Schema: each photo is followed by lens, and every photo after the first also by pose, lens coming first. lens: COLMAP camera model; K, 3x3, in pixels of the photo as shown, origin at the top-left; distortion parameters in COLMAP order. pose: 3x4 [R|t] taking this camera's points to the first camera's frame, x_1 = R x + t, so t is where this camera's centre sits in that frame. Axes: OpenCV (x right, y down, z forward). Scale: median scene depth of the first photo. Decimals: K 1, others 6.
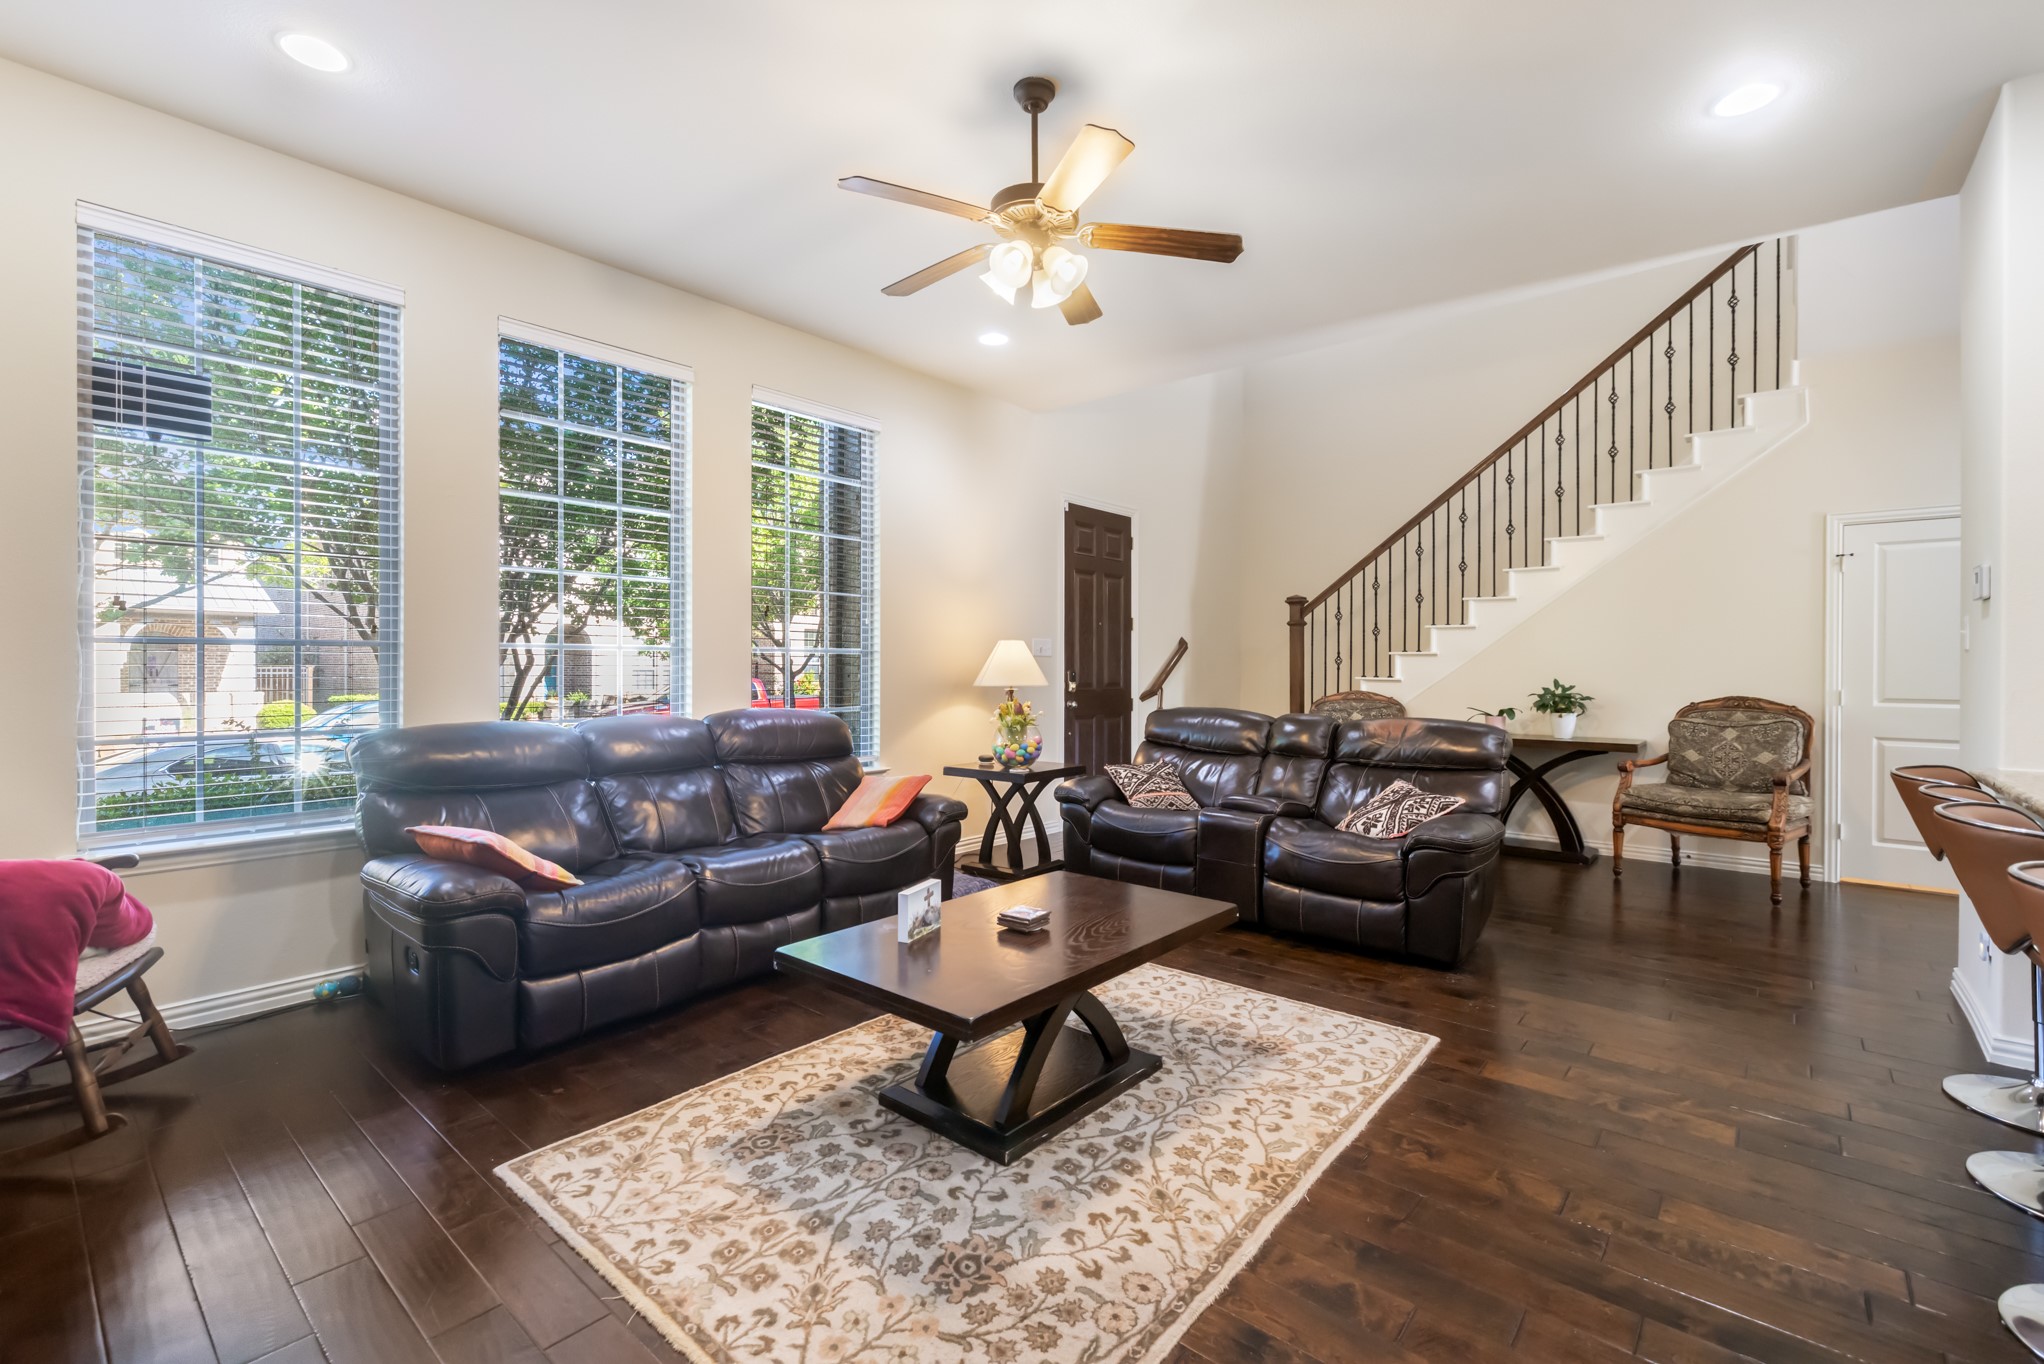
lens RADIAL K [[891.7, 0, 1004.3], [0, 891.7, 670.1], [0, 0, 1]] dist [0.001354, 0.000122]
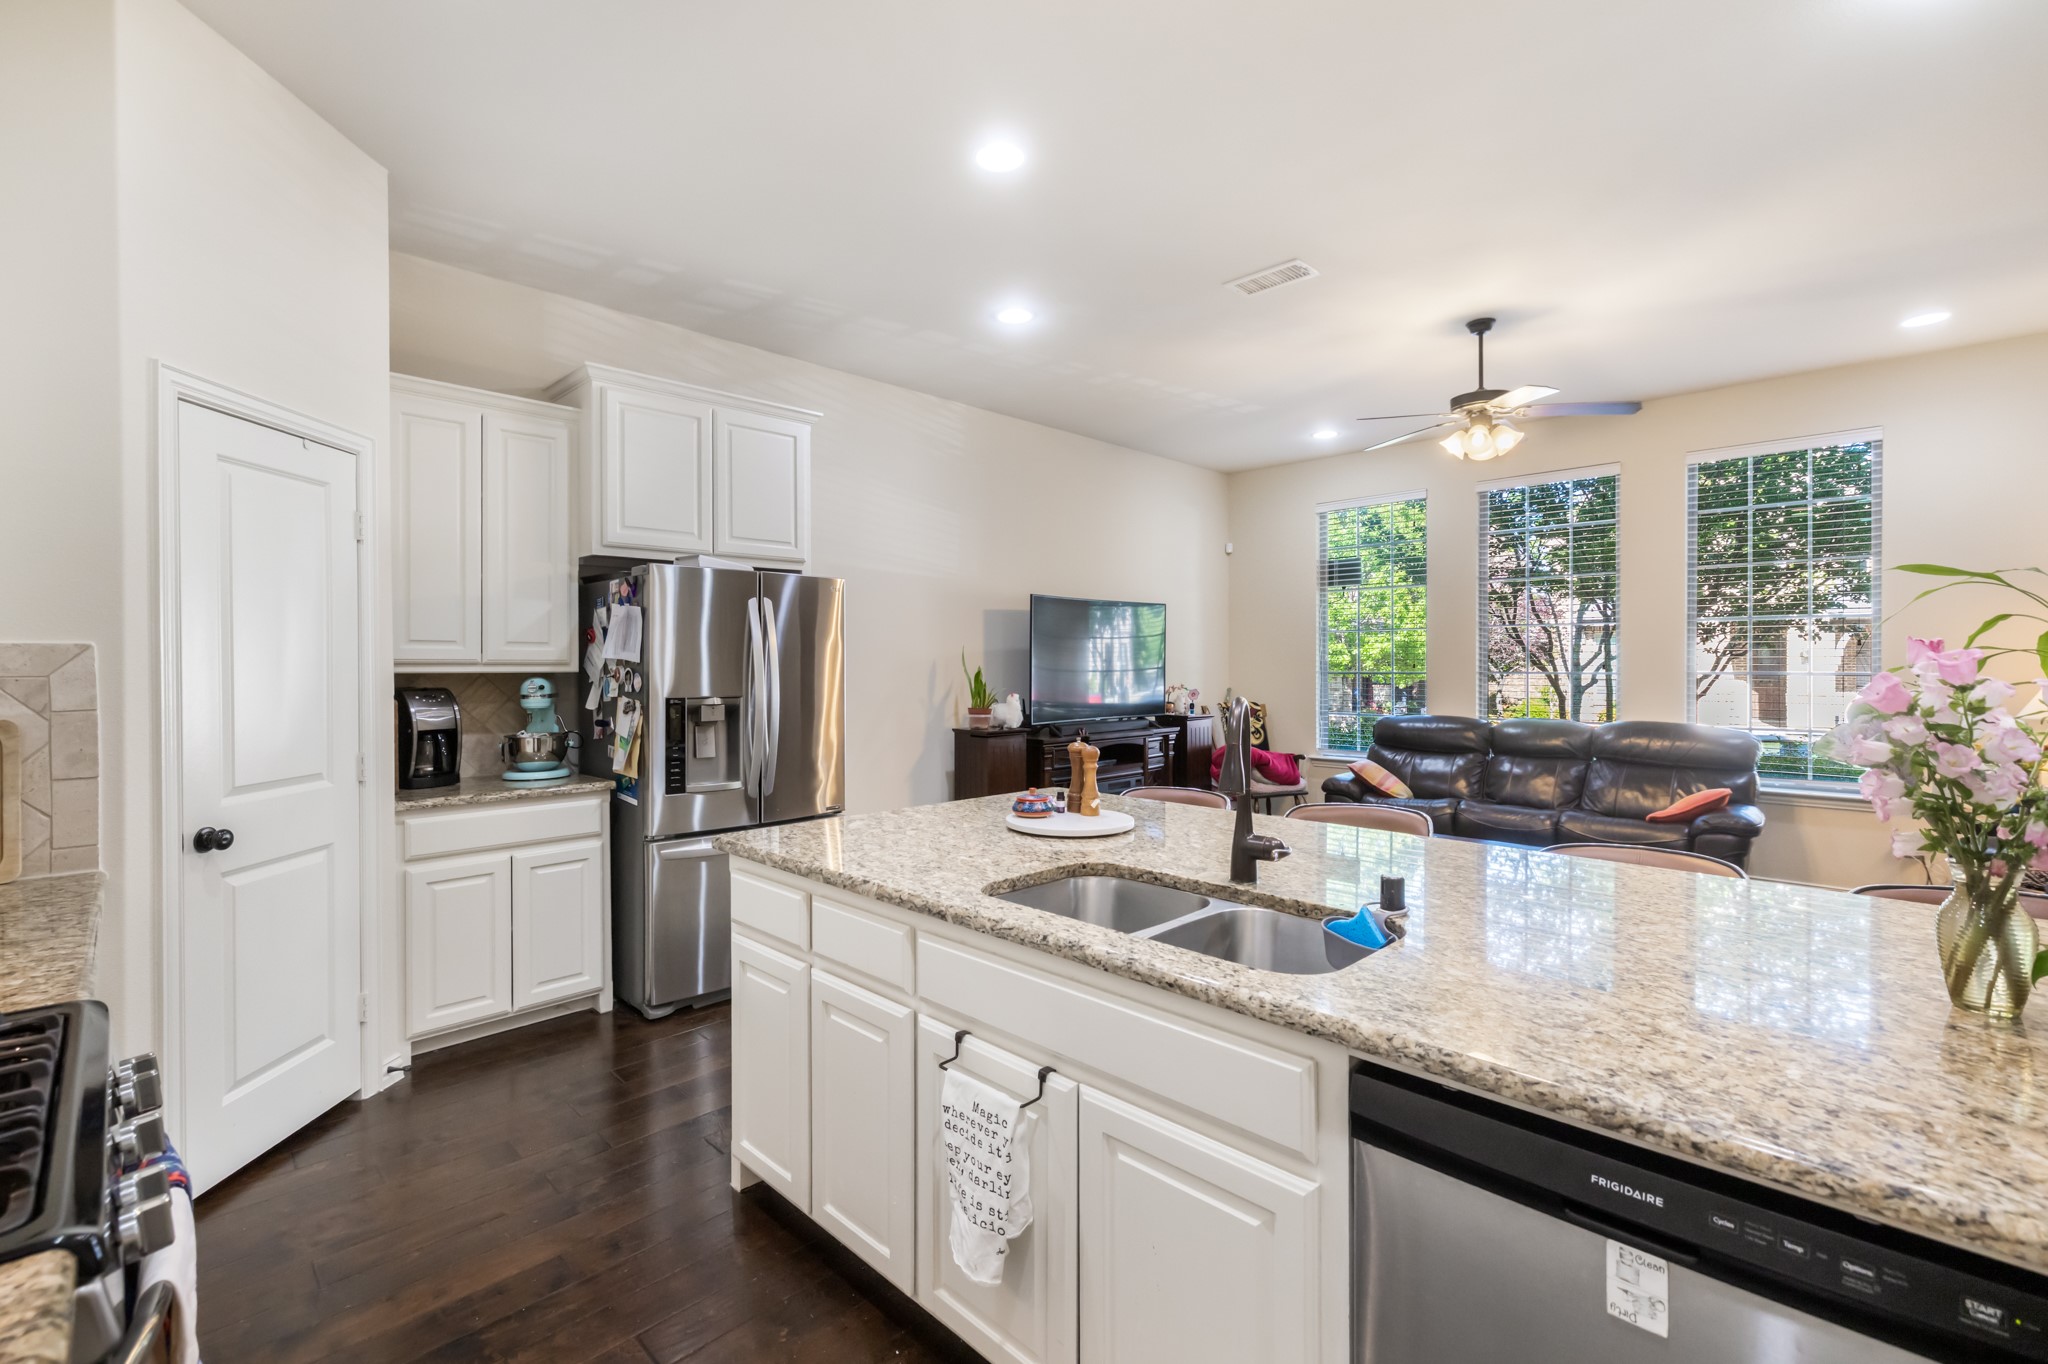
lens RADIAL K [[893.5, 0, 1006.3], [0, 893.5, 670.1], [0, 0, 1]] dist [0.001354, 0.000122]
pose [[-0.076285, 0.004662, -0.997075, 1.622369], [-0.000482, 0.999989, 0.004712, -0.054059], [0.997086, 0.000840, -0.076282, 0.291748]]
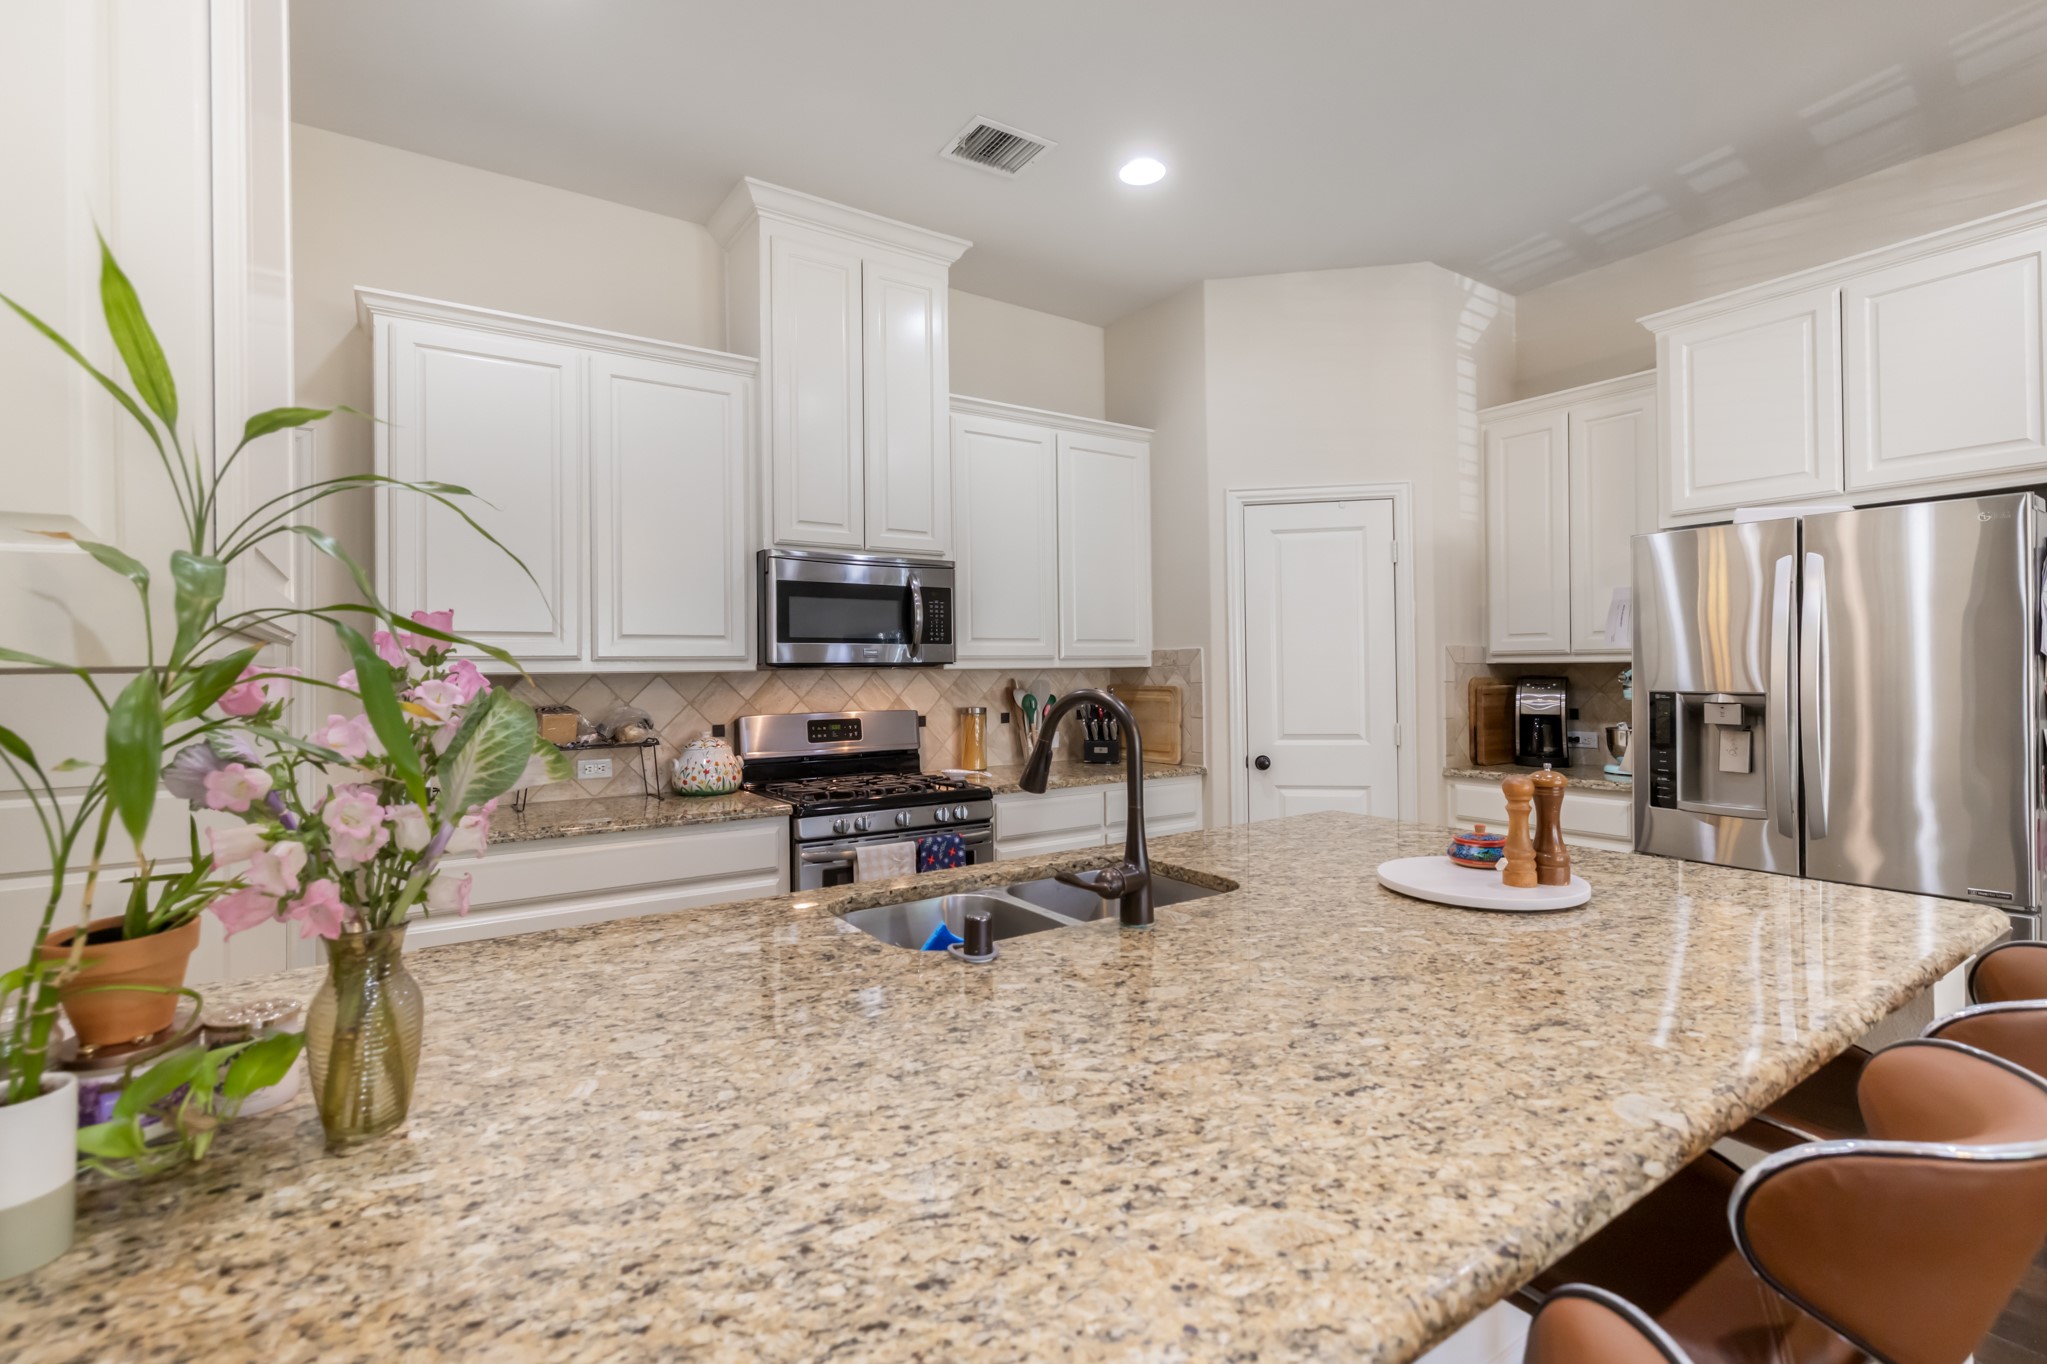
lens RADIAL K [[923.2, 0, 1008.9], [0, 923.2, 667.0], [0, 0, 1]] dist [0.001124, 0.000167]
pose [[-0.965503, 0.009796, 0.260206, 0.875264], [0.010340, 0.999946, 0.000724, -0.046538], [-0.260185, 0.003389, -0.965553, 0.963909]]
